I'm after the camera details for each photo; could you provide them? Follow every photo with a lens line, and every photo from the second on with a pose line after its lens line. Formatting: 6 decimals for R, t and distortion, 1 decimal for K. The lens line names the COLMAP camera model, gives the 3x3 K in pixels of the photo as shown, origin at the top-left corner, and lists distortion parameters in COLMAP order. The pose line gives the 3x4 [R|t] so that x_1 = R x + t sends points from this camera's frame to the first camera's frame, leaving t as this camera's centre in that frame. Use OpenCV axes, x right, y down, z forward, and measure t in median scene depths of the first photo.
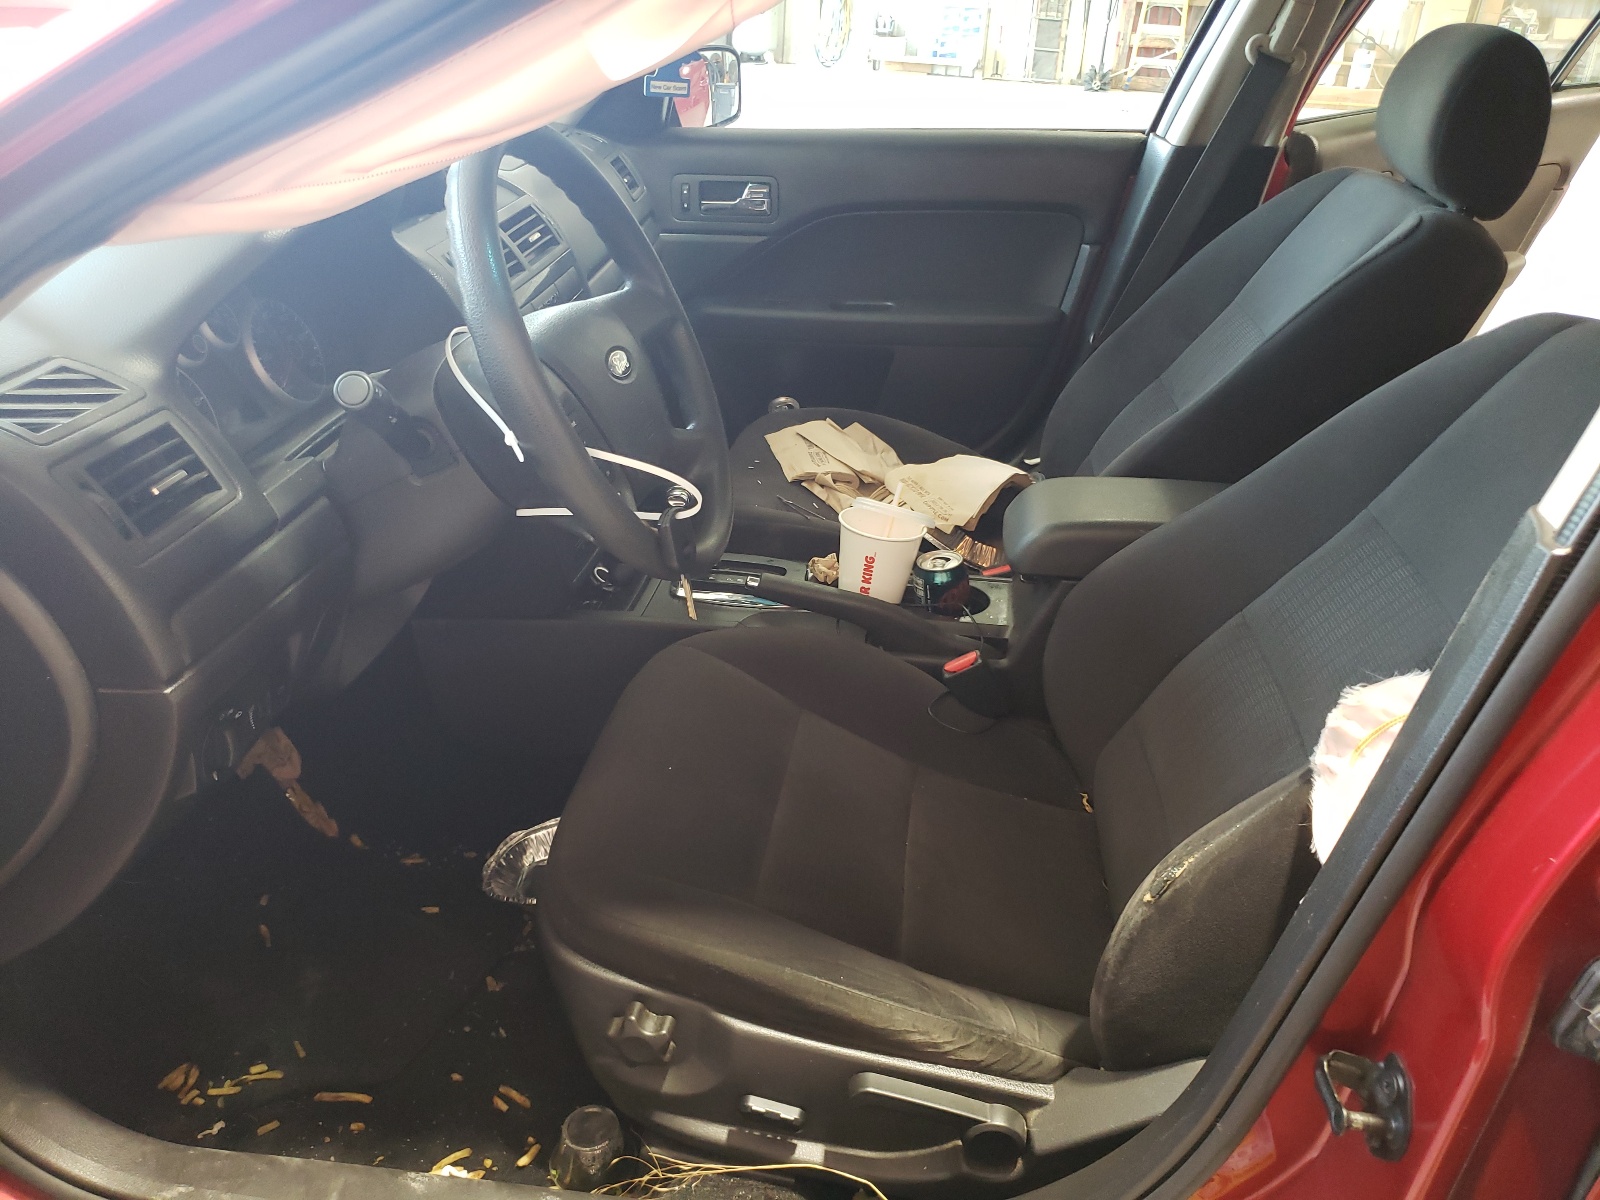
lens RADIAL K [[1187.4, 0, 800.0], [0, 1187.4, 600.0], [0, 0, 1]] dist [0.022424, 0.000795]
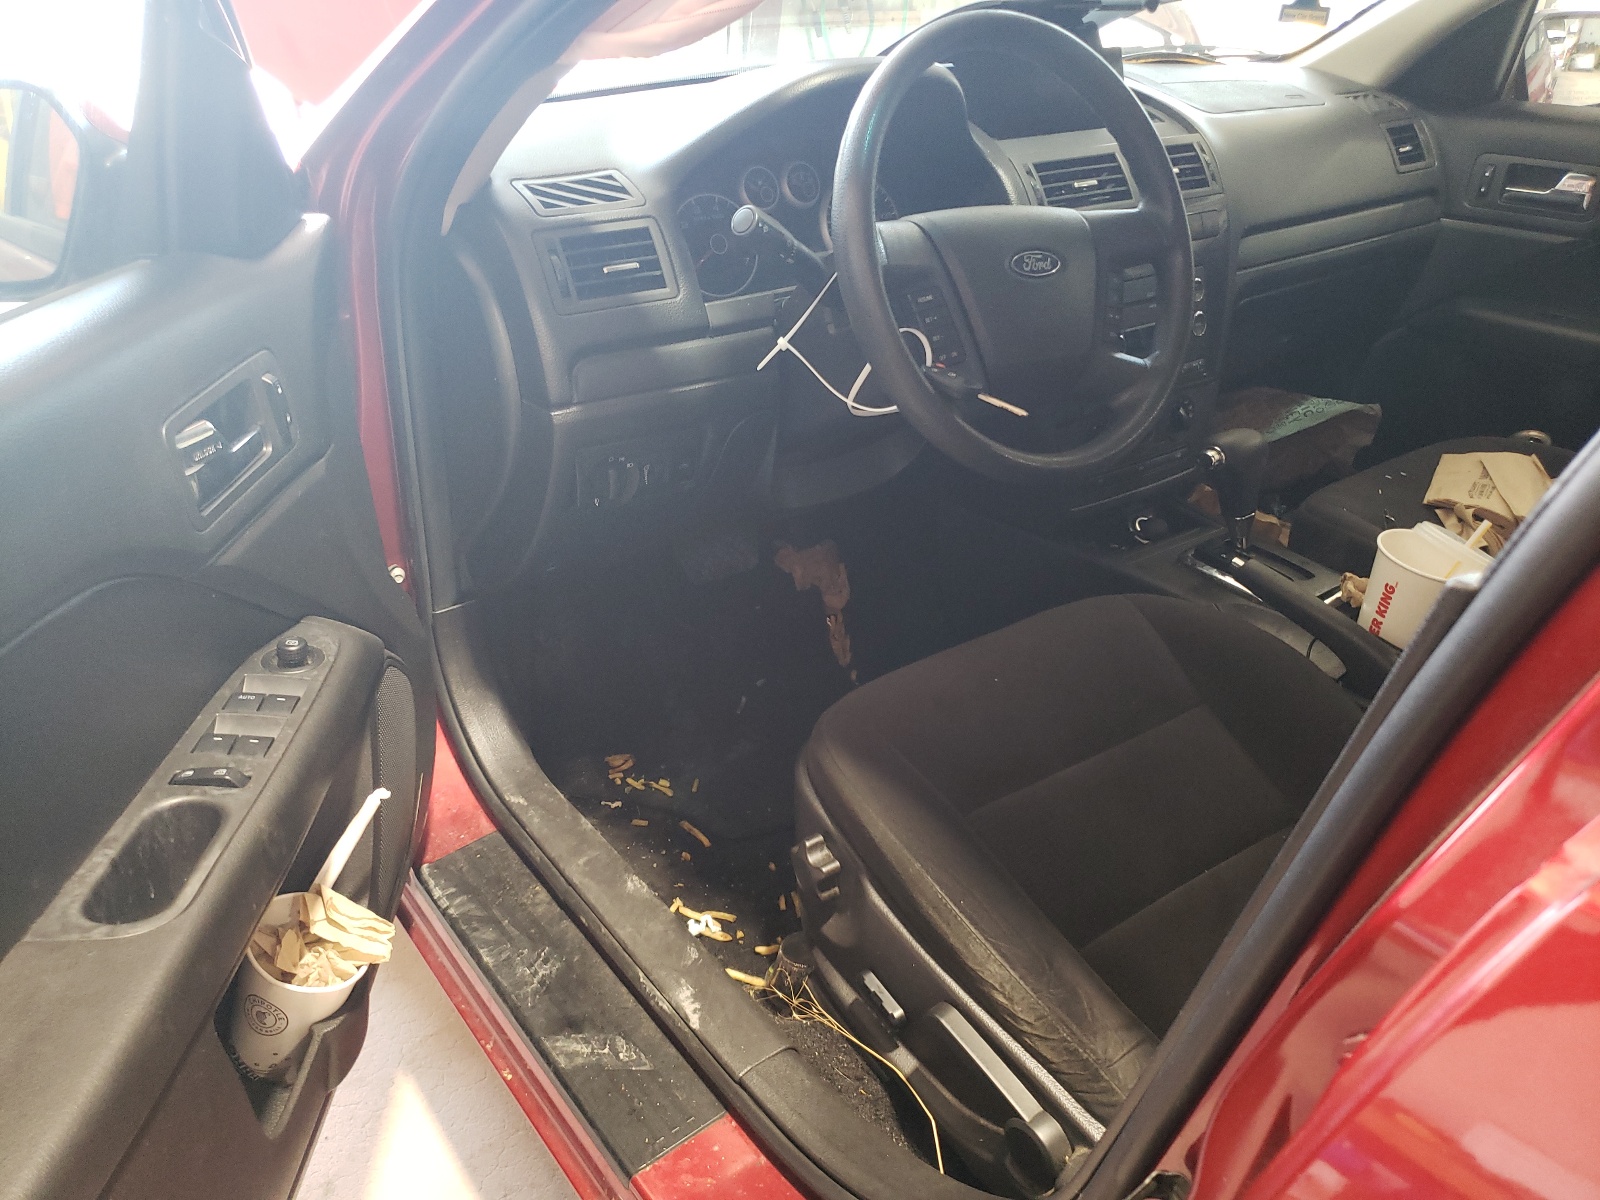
lens RADIAL K [[1180.6, 0, 799.5], [0, 1180.6, 566.3], [0, 0, 1]] dist [0.073151, -0.087422]
pose [[0.716870, 0.327234, -0.615642, 0.415530], [-0.336088, 0.935838, 0.106078, 0.002694], [0.610853, 0.130866, 0.780854, 0.116754]]
